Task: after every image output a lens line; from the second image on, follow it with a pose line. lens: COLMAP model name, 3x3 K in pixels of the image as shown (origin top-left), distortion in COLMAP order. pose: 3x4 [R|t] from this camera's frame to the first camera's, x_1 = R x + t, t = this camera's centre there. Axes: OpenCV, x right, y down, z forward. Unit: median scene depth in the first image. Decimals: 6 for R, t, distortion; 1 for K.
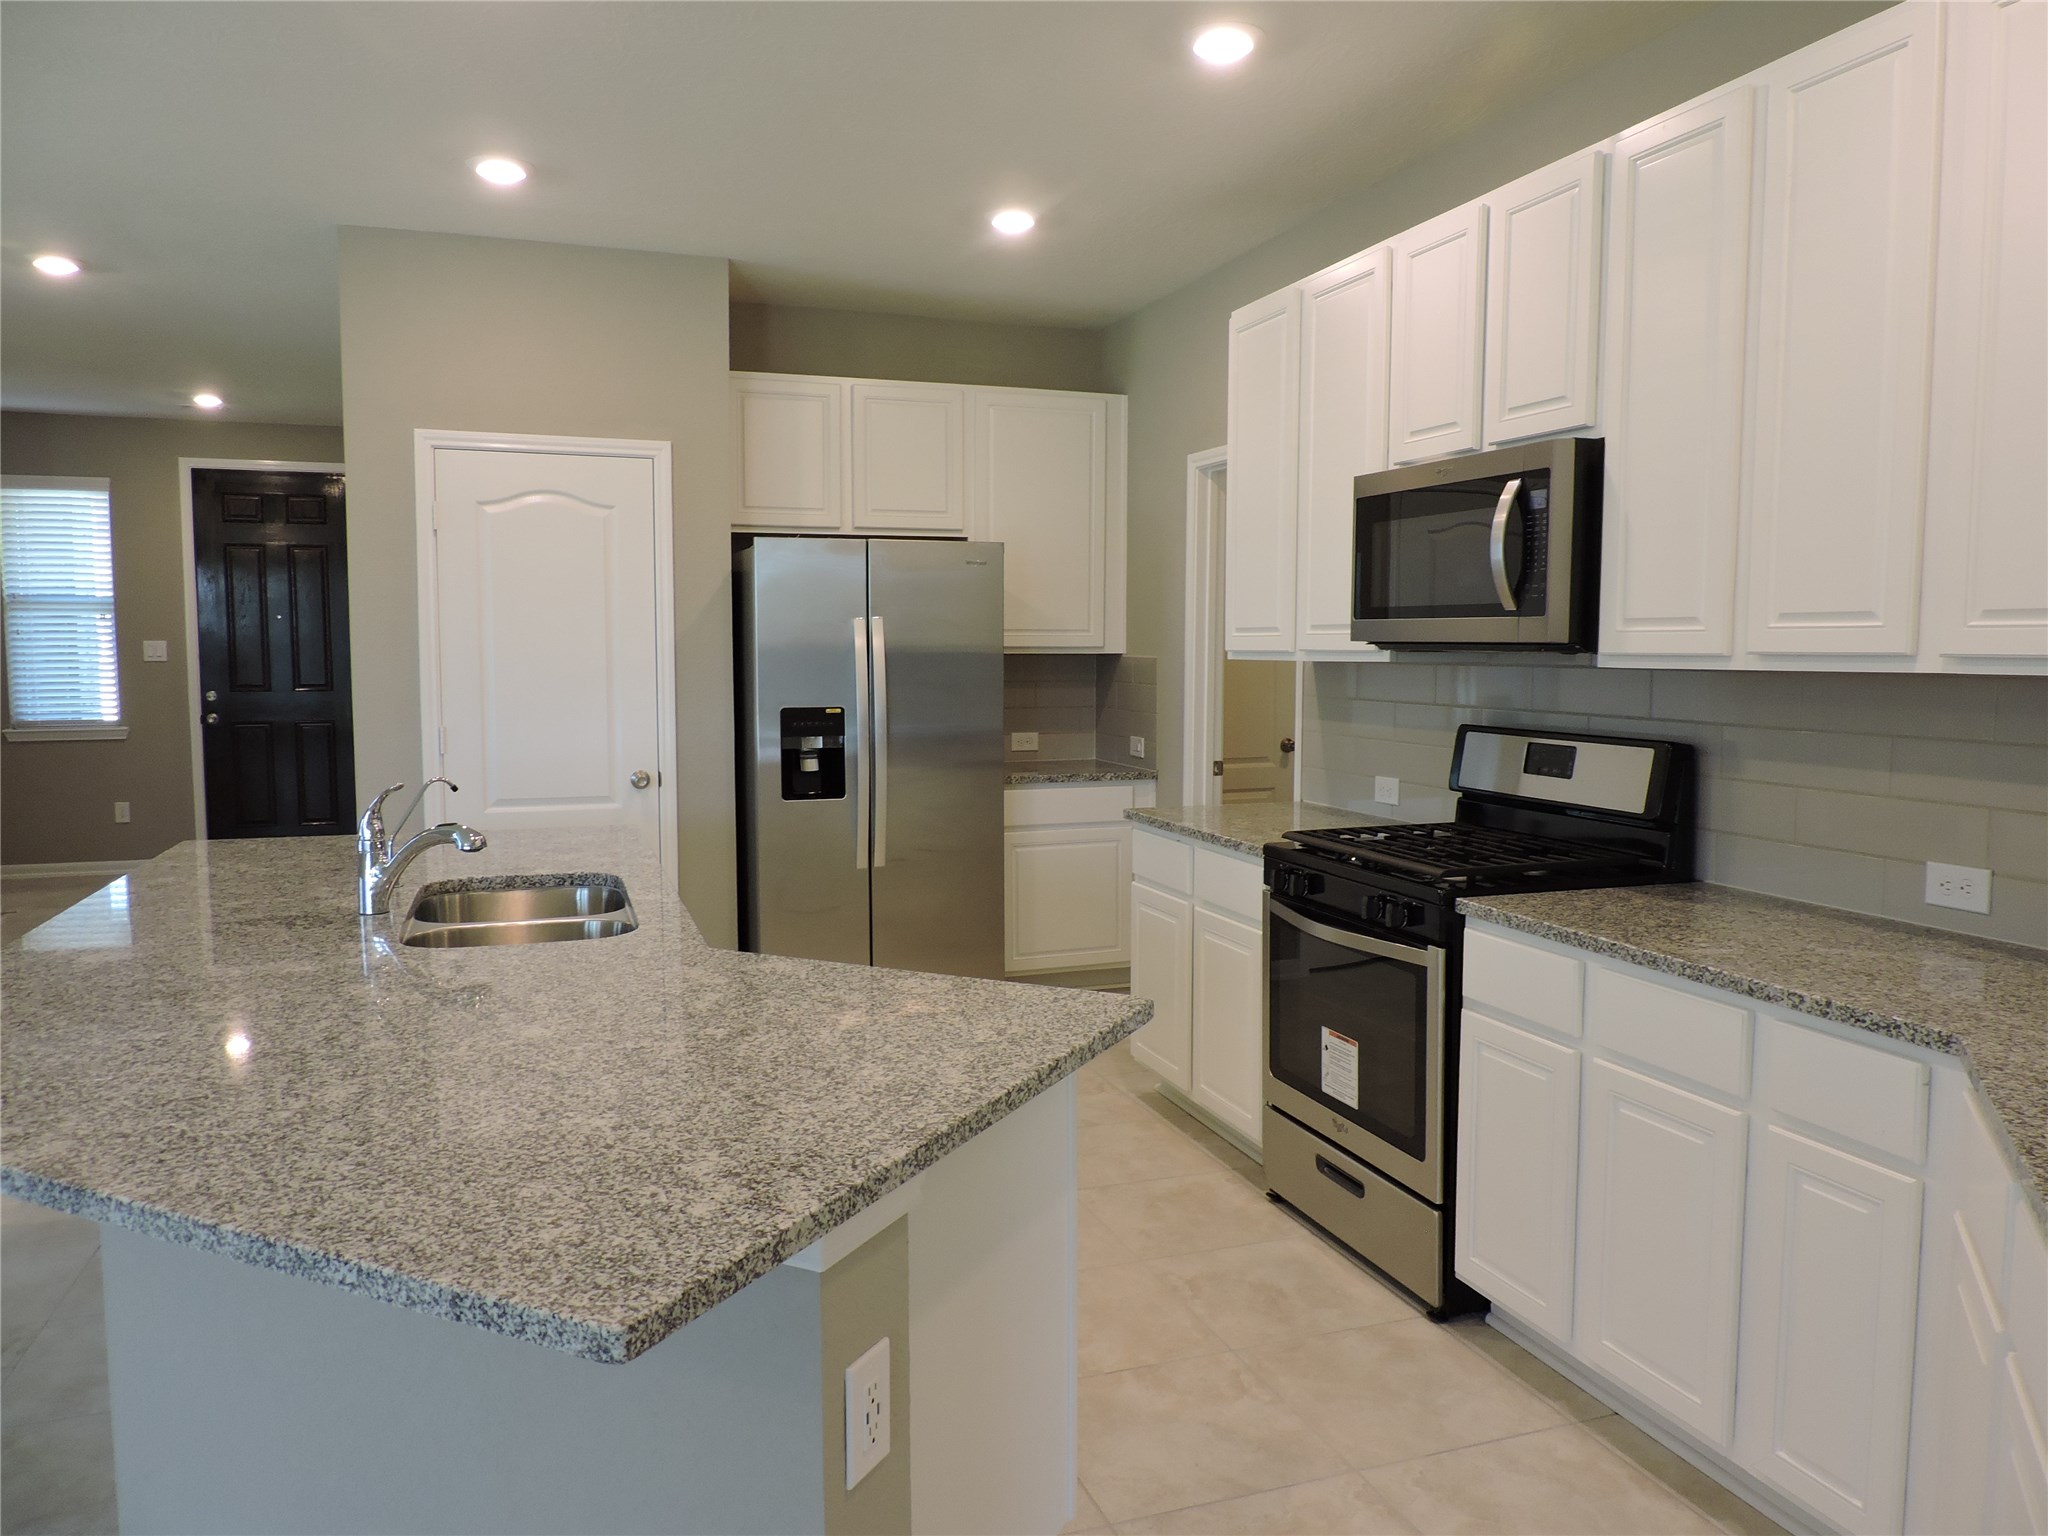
lens RADIAL K [[1463.1, 0, 1032.0], [0, 1463.1, 766.0], [0, 0, 1]] dist [-0.008495, 0.003792]
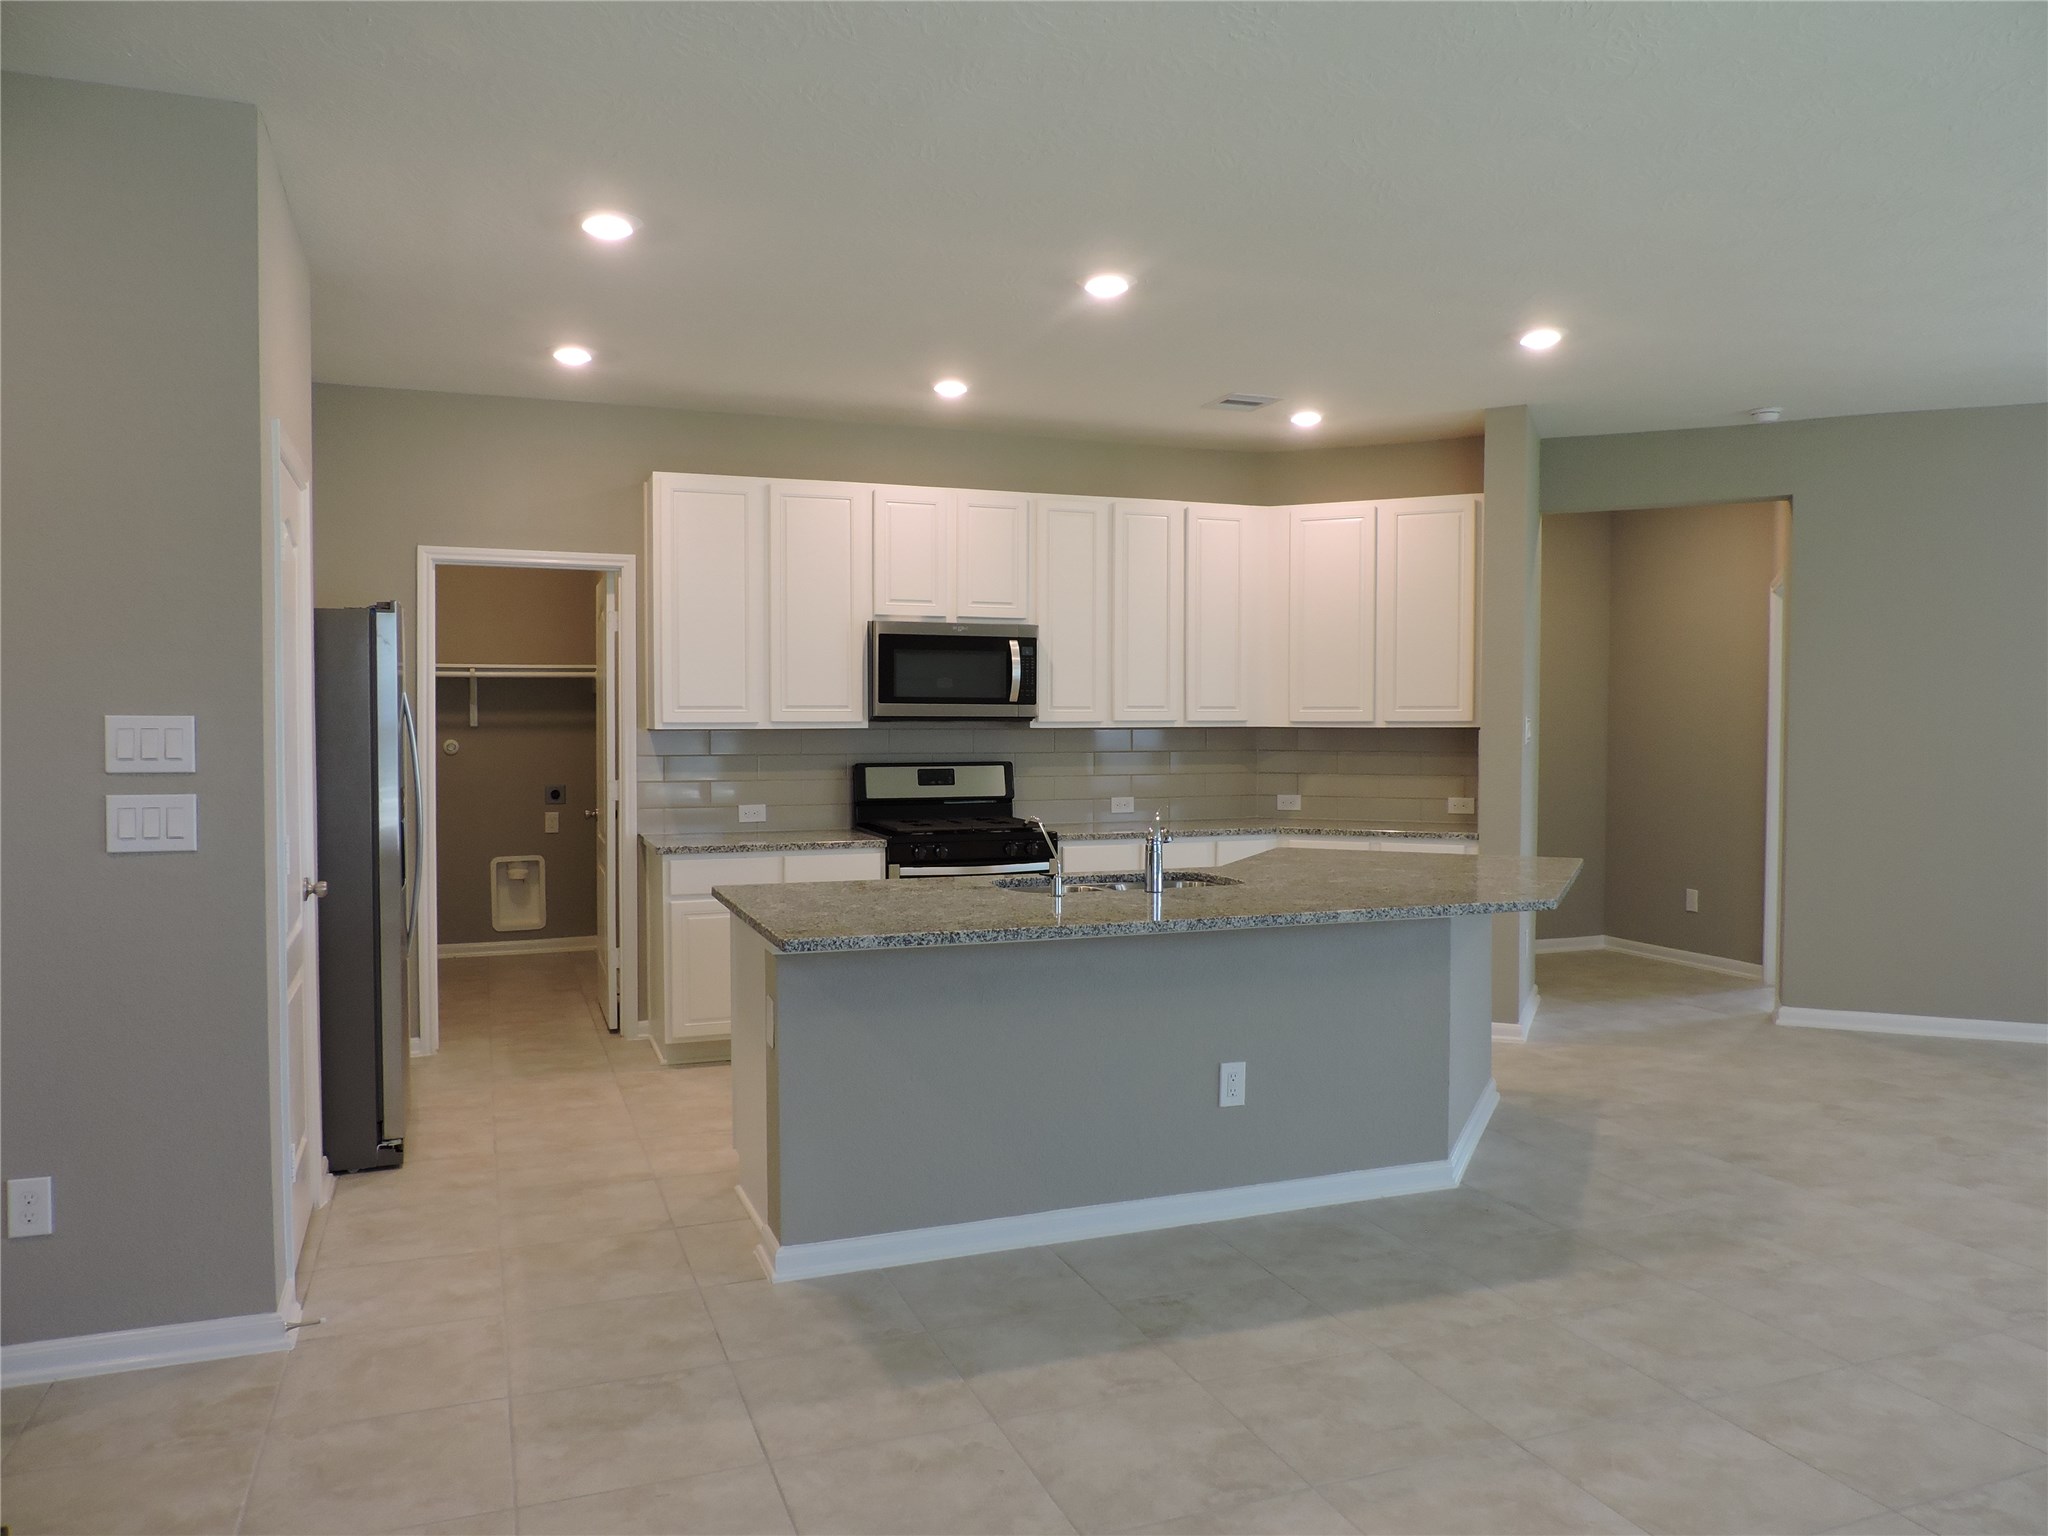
lens RADIAL K [[1475.6, 0, 1040.5], [0, 1475.6, 767.9], [0, 0, 1]] dist [-0.012209, 0.001224]
pose [[-0.038771, -0.035601, 0.998614, -1.630692], [0.082588, 0.995832, 0.038708, -0.082279], [-0.995829, 0.083974, -0.035669, 0.946455]]
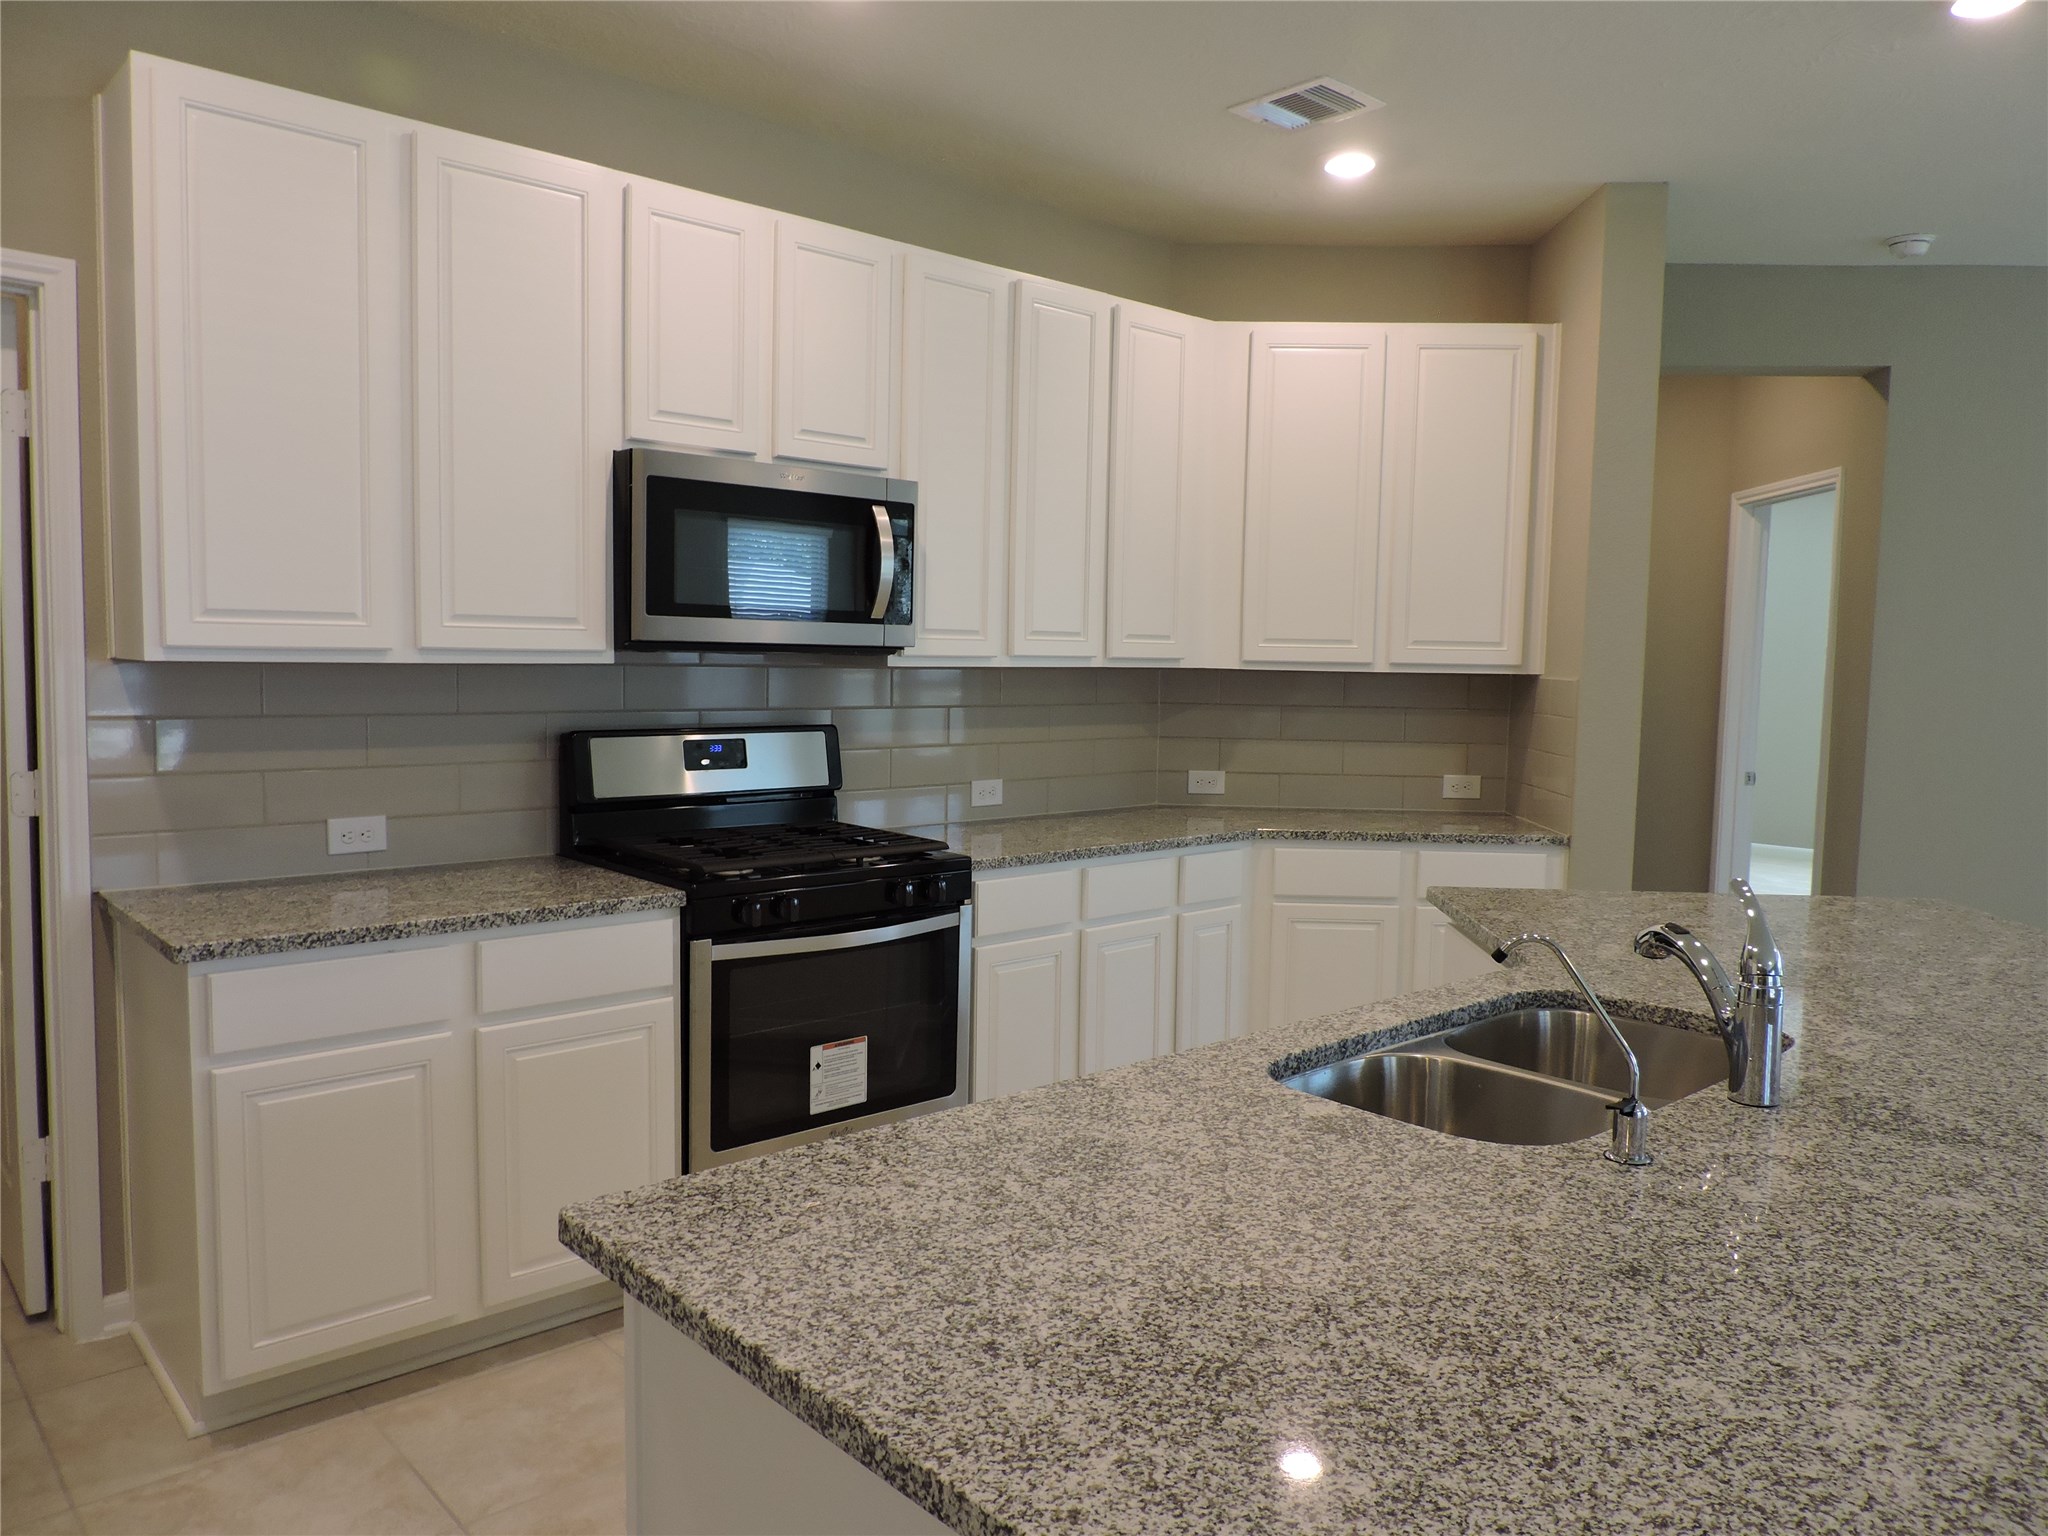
lens RADIAL K [[1463.1, 0, 1032.0], [0, 1463.1, 766.0], [0, 0, 1]] dist [-0.008495, 0.003792]
pose [[-0.397098, -0.083806, 0.913942, -0.716117], [0.054602, 0.991901, 0.114679, -0.106174], [-0.916151, 0.095442, -0.389306, 1.221857]]
